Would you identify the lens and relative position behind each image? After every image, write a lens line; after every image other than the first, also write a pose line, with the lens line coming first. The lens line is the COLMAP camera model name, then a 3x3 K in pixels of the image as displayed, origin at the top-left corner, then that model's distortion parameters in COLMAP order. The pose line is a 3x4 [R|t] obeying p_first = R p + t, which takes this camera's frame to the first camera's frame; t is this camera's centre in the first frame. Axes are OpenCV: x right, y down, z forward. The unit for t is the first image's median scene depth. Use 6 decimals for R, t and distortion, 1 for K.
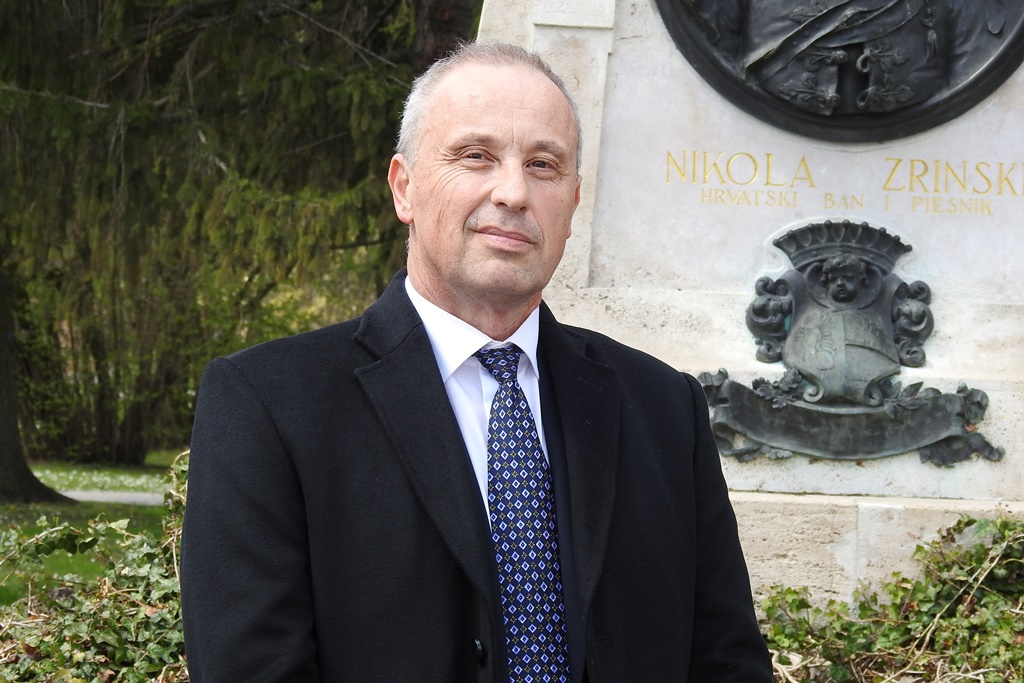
lens RADIAL K [[3727.5, 0, 505.7], [0, 3727.5, 350.1], [0, 0, 1]] dist [-0.159354, 0.000000]
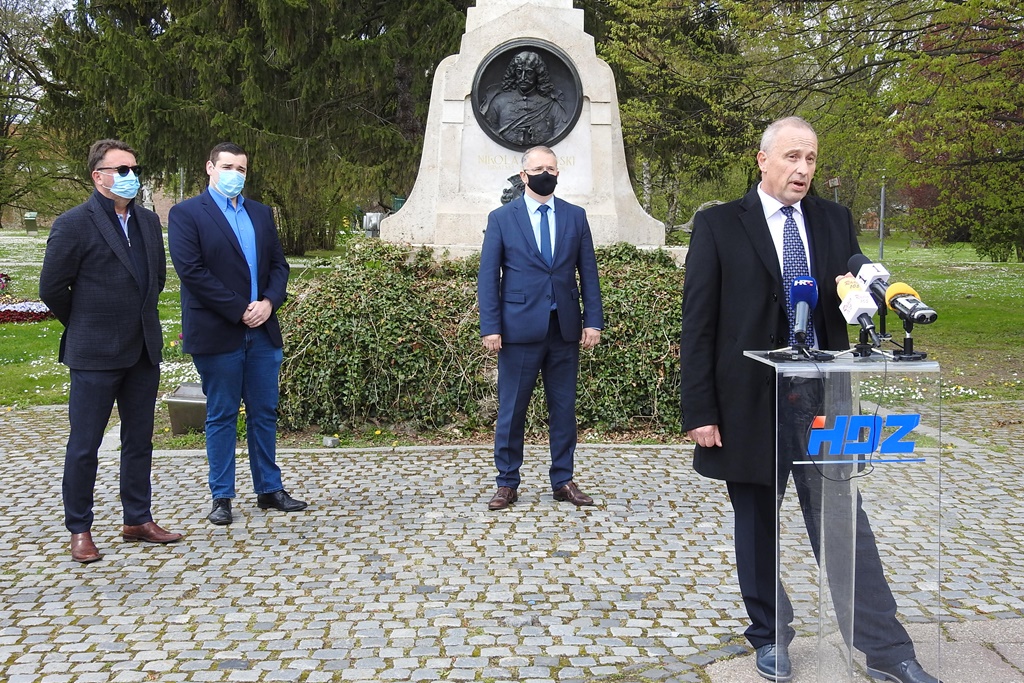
lens RADIAL K [[1333.3, 0, 503.7], [0, 1333.3, 336.8], [0, 0, 1]] dist [-0.052207, 0.000000]
pose [[0.997863, -0.034584, 0.055443, -0.012371], [0.029264, 0.995137, 0.094048, 0.002930], [-0.058426, -0.092225, 0.994023, -0.357230]]
